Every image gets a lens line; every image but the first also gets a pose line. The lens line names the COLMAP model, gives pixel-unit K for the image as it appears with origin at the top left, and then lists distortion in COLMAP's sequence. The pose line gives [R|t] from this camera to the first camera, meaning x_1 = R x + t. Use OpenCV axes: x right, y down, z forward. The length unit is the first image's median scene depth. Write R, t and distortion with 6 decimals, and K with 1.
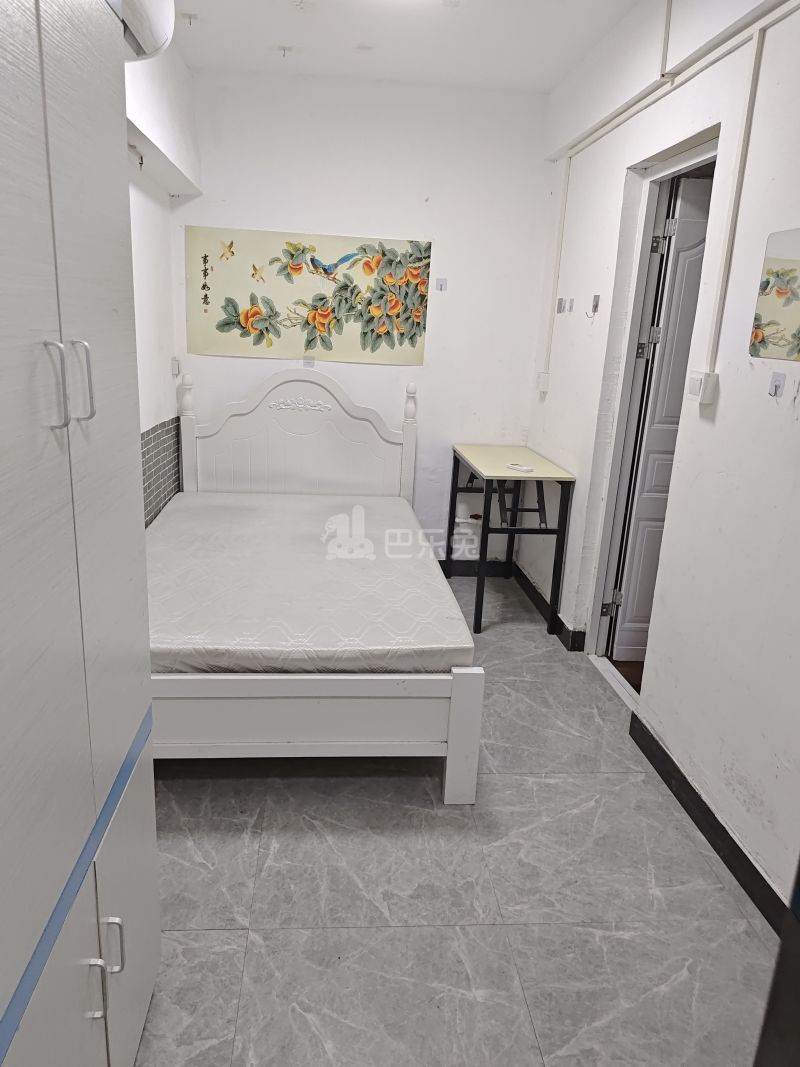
lens RADIAL K [[739.4, 0, 399.8], [0, 739.4, 530.3], [0, 0, 1]] dist [0.056879, -0.077491]
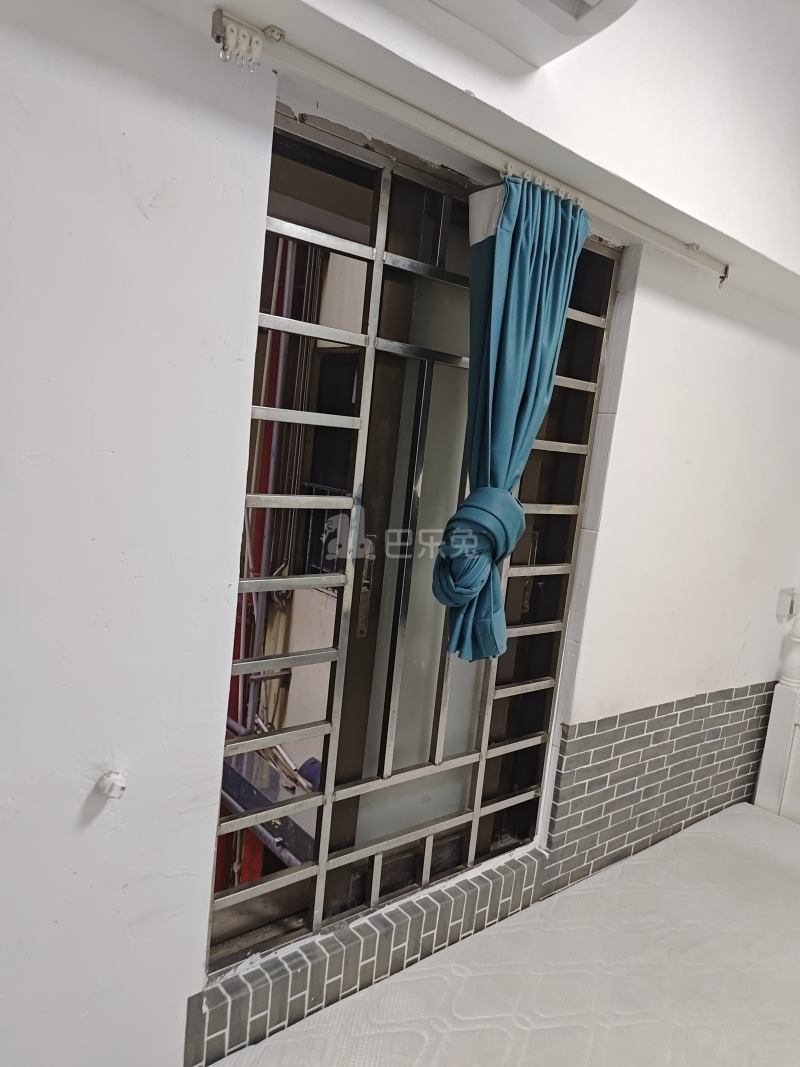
lens RADIAL K [[739.4, 0, 399.8], [0, 739.4, 530.3], [0, 0, 1]] dist [0.056879, -0.077491]
pose [[0.572243, 0.128917, -0.809888, 0.004093], [-0.308604, 0.948827, -0.067017, -0.138497], [0.759804, 0.288284, 0.582744, 0.388221]]
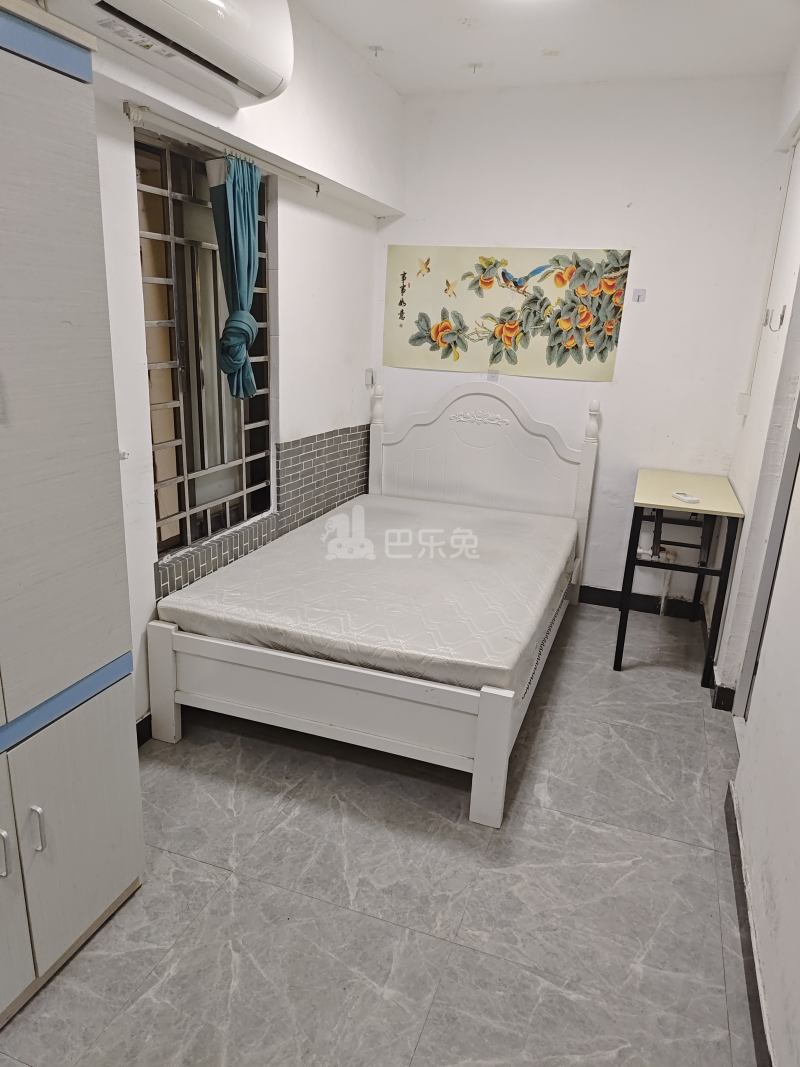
lens RADIAL K [[745.7, 0, 398.7], [0, 745.7, 557.6], [0, 0, 1]] dist [0.053950, -0.066192]
pose [[0.910389, 0.120370, -0.395857, 0.199683], [-0.115235, 0.992655, 0.036826, -0.004814], [0.397383, 0.012091, 0.917573, 0.021831]]
